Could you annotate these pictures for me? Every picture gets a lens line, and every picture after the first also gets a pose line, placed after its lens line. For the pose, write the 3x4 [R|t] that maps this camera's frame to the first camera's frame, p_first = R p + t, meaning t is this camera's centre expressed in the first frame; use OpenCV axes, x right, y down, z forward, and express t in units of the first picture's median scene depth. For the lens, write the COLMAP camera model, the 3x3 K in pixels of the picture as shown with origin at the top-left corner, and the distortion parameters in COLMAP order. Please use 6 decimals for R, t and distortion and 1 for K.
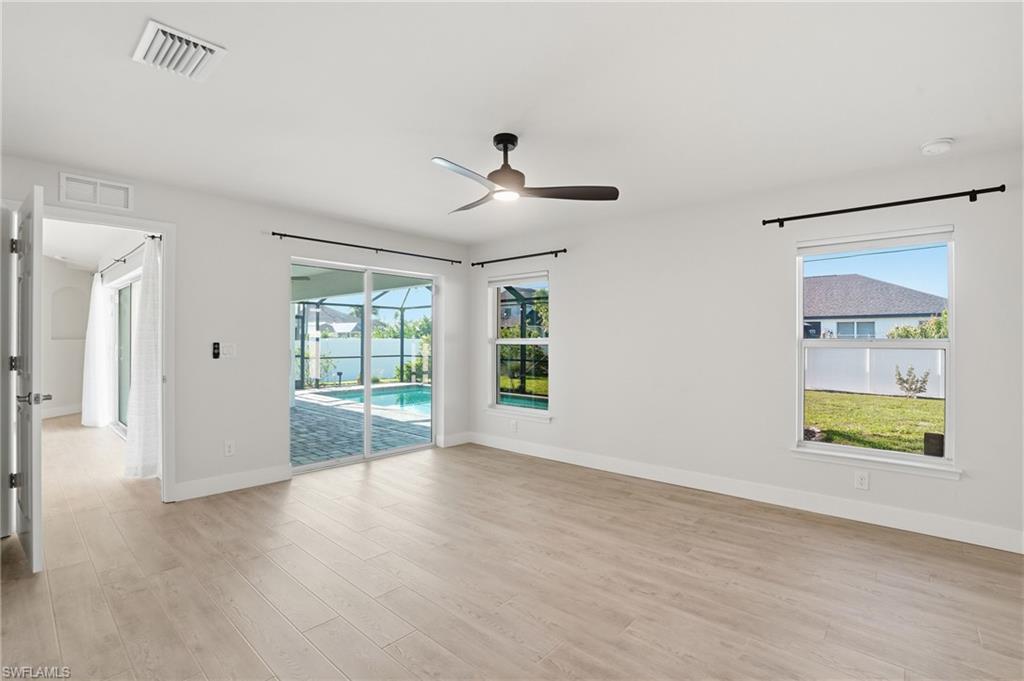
lens RADIAL K [[479.1, 0, 508.5], [0, 479.1, 340.1], [0, 0, 1]] dist [-0.035483, 0.001262]
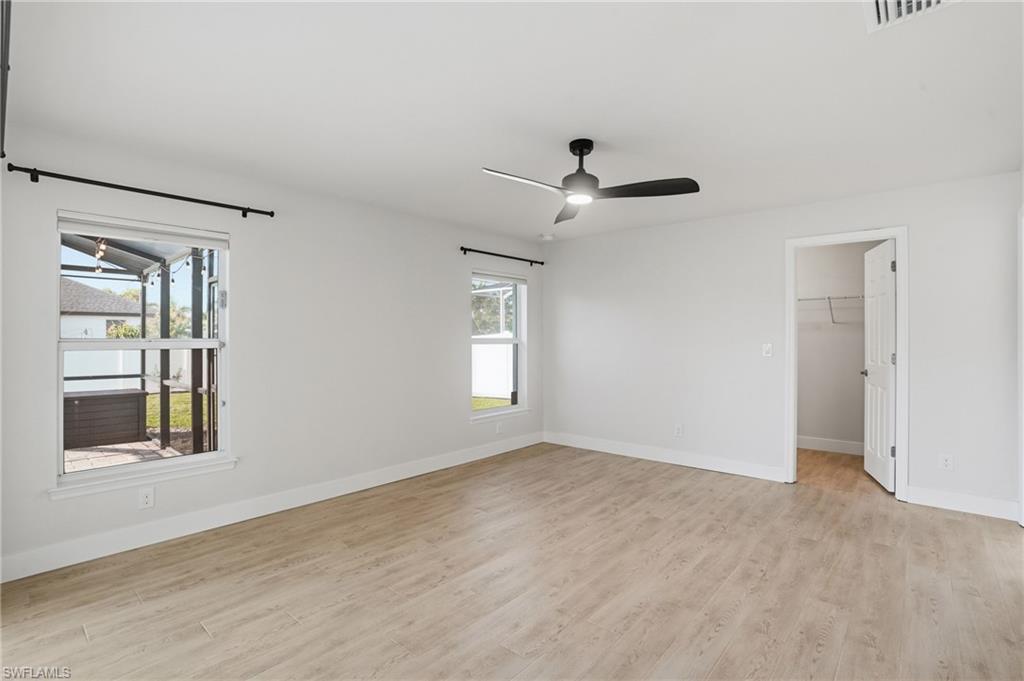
lens RADIAL K [[479.1, 0, 510.5], [0, 479.1, 339.2], [0, 0, 1]] dist [-0.035483, 0.001262]
pose [[-0.020226, 0.002548, 0.999792, -0.877703], [-0.002586, 0.999993, -0.002601, -0.000155], [-0.999792, -0.002638, -0.020219, 0.996071]]
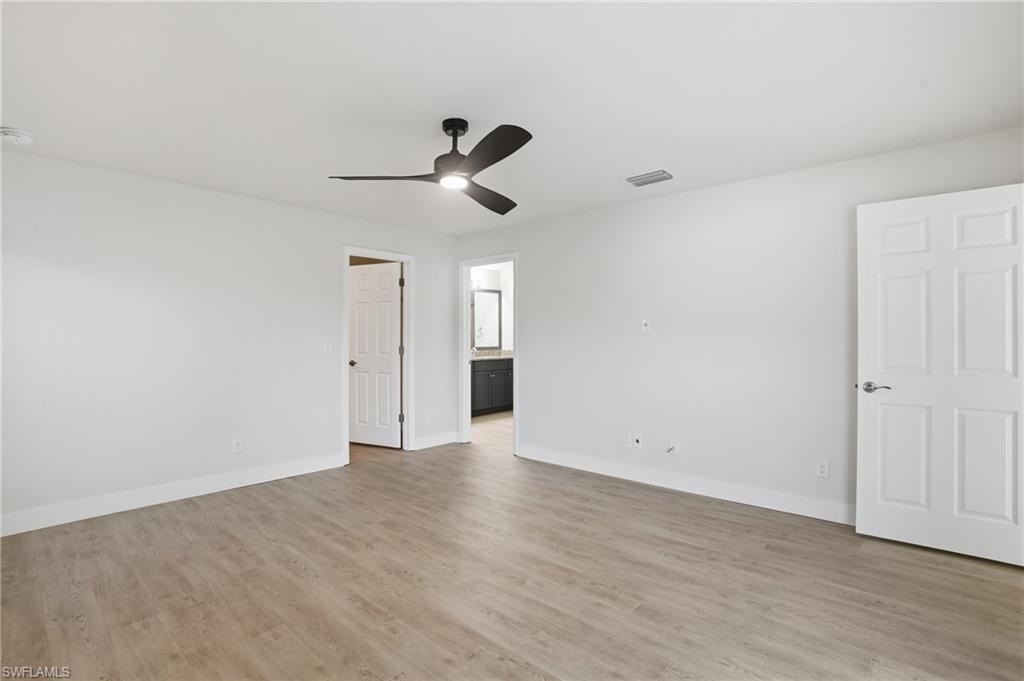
lens RADIAL K [[479.1, 0, 512.2], [0, 479.1, 340.5], [0, 0, 1]] dist [-0.035483, 0.001262]
pose [[-0.999926, -0.001062, -0.012108, -0.093072], [-0.001074, 0.999999, 0.000964, 0.007267], [0.012107, 0.000977, -0.999926, 1.659501]]
